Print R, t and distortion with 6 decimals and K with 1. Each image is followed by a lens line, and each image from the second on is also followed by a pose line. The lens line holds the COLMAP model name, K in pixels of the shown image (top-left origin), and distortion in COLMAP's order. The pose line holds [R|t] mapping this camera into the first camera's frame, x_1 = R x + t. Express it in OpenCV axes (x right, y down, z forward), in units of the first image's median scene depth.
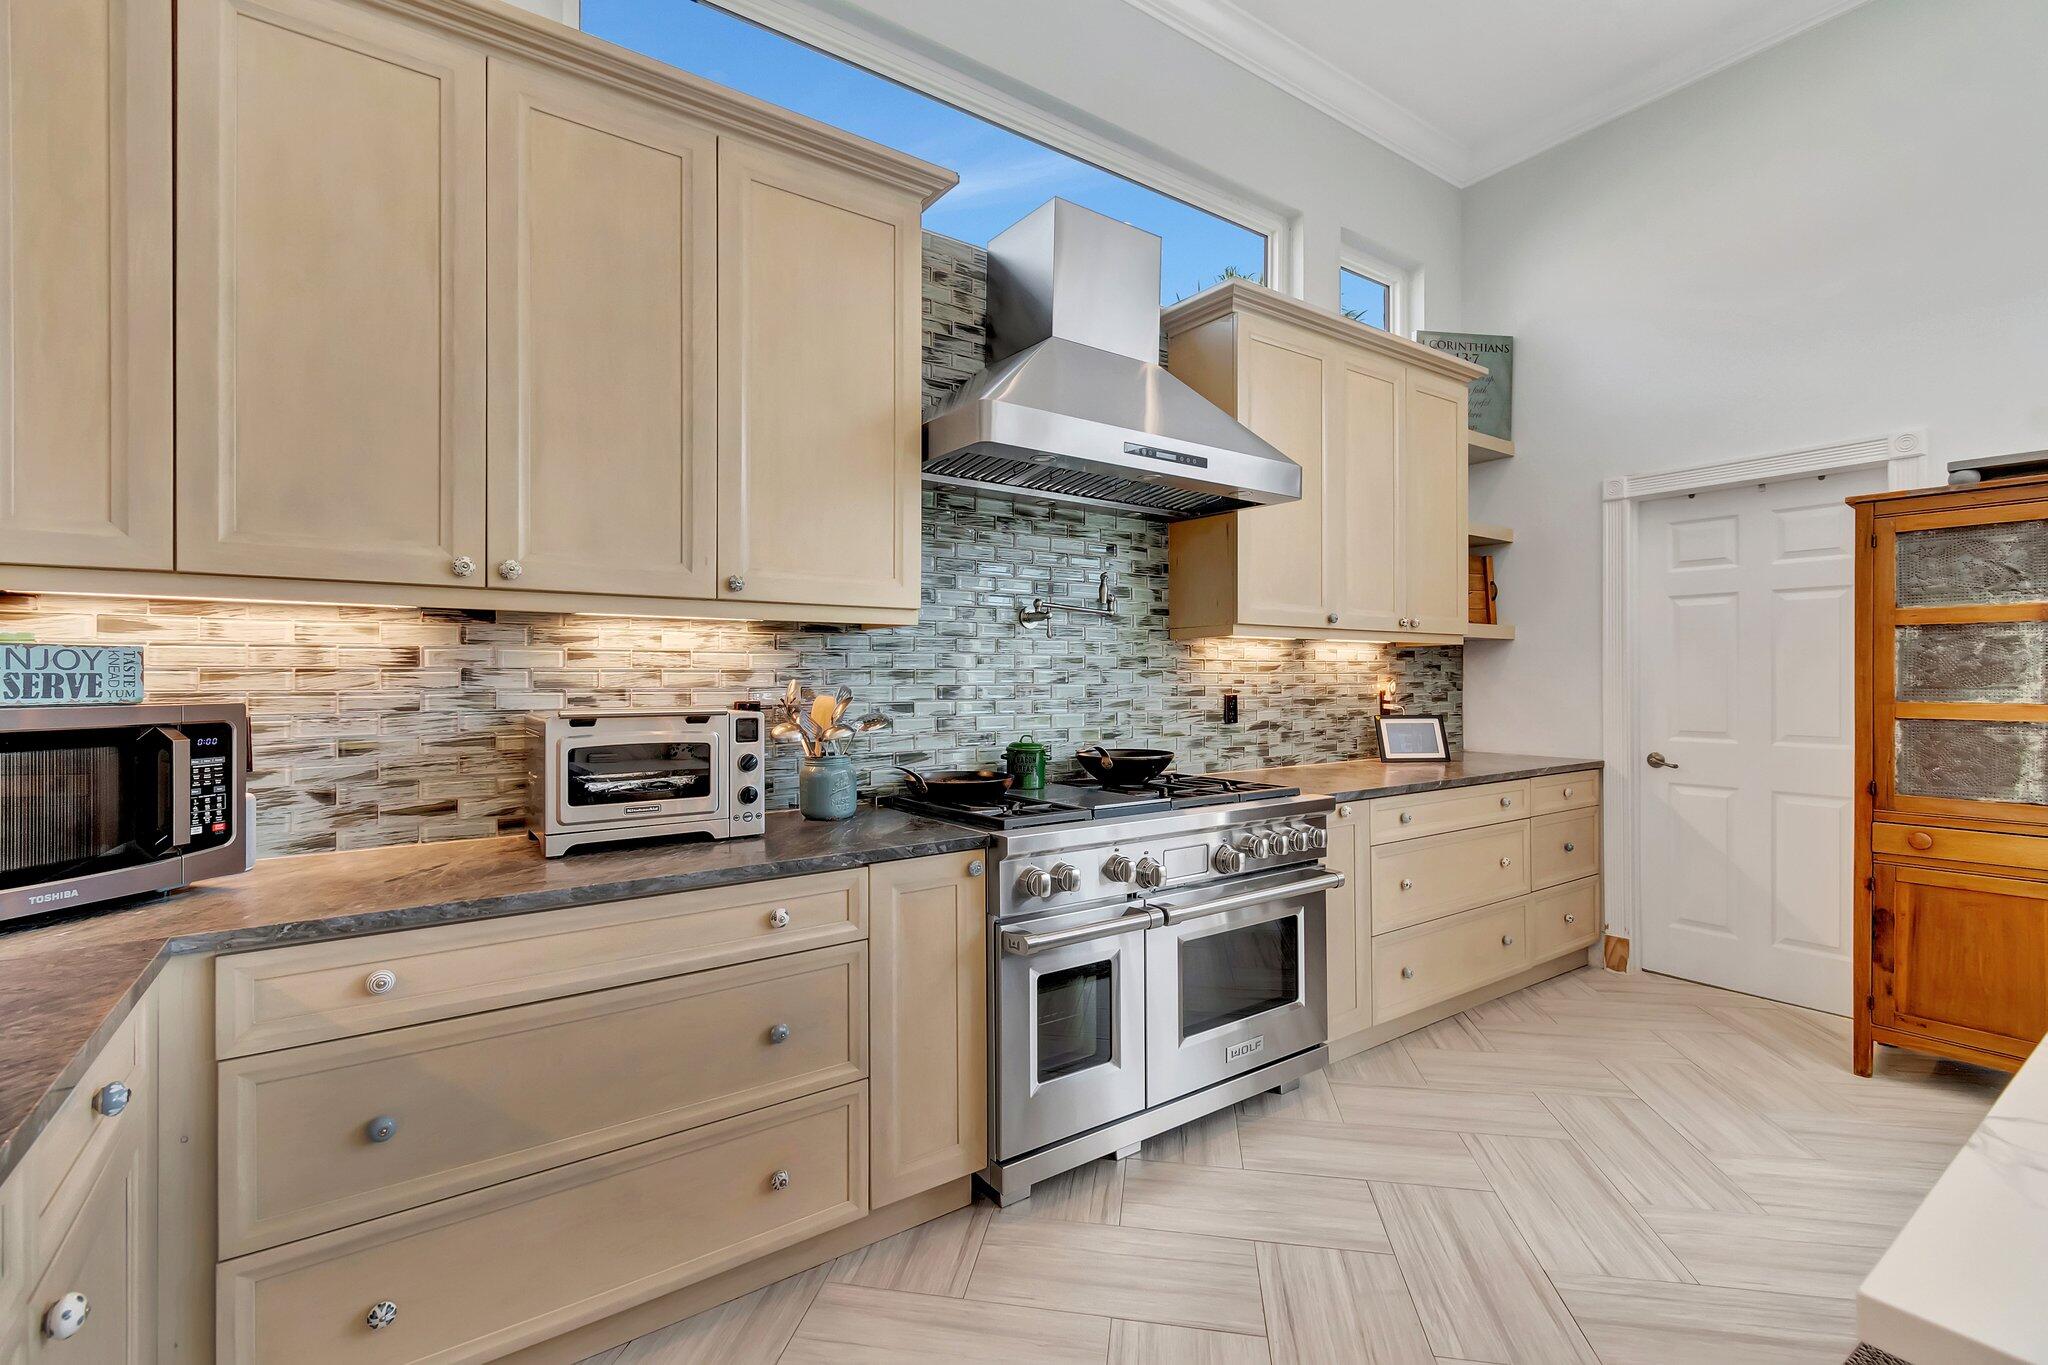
lens RADIAL K [[908.7, 0, 1042.0], [0, 908.7, 682.6], [0, 0, 1]] dist [0.003836, -0.000965]
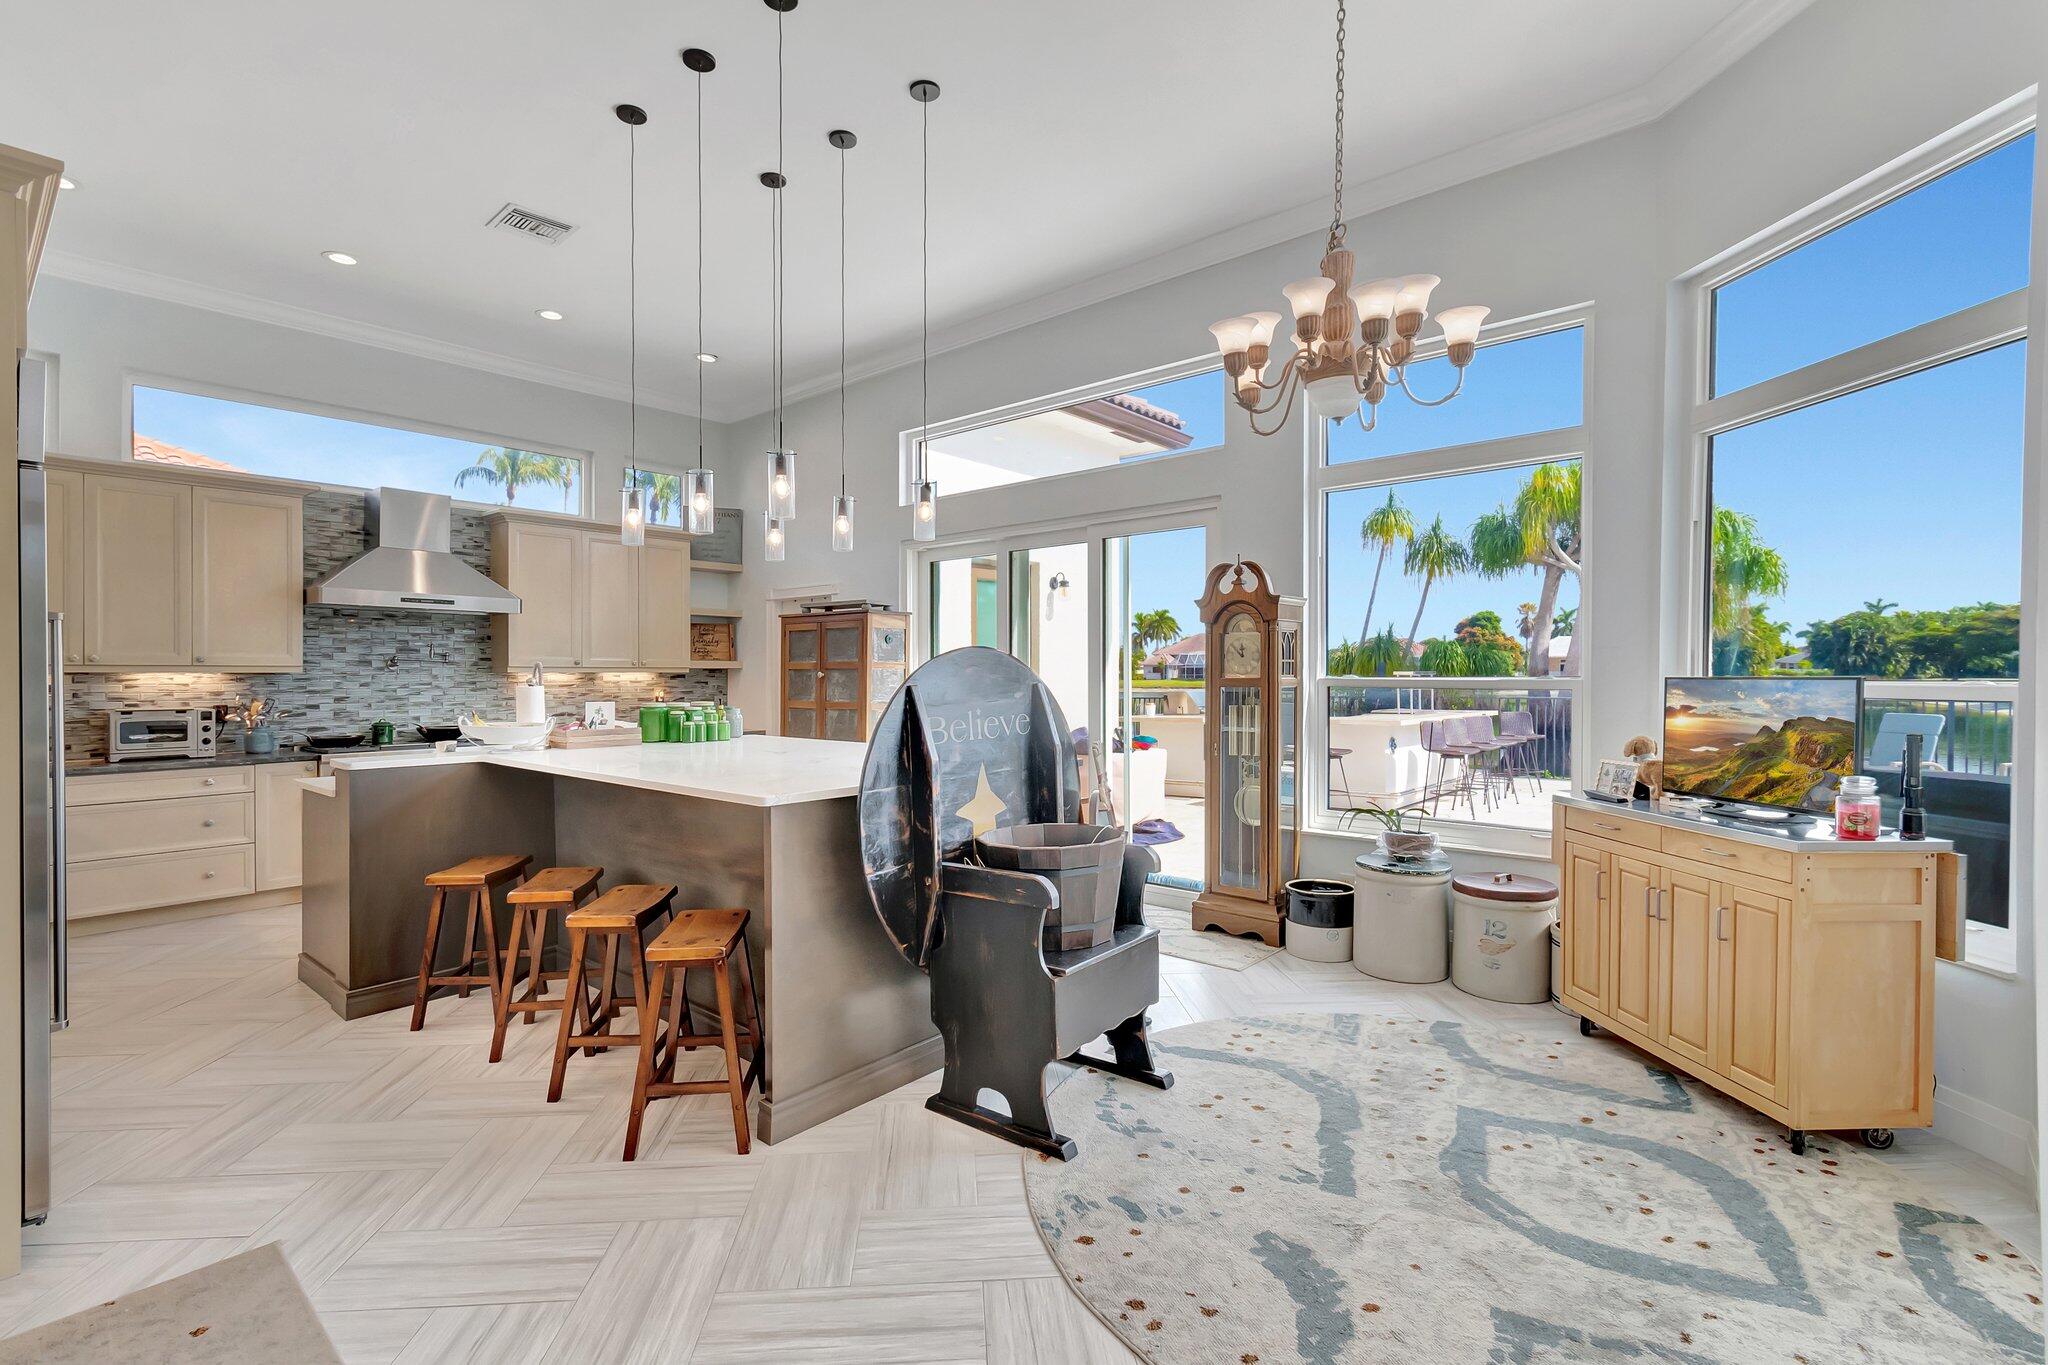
lens RADIAL K [[908.7, 0, 1015.3], [0, 908.7, 683.7], [0, 0, 1]] dist [0.003836, -0.000965]
pose [[0.972061, -0.002787, 0.234713, 1.136672], [0.001862, 0.999990, 0.004164, -0.040655], [-0.234723, -0.003611, 0.972056, -1.795206]]
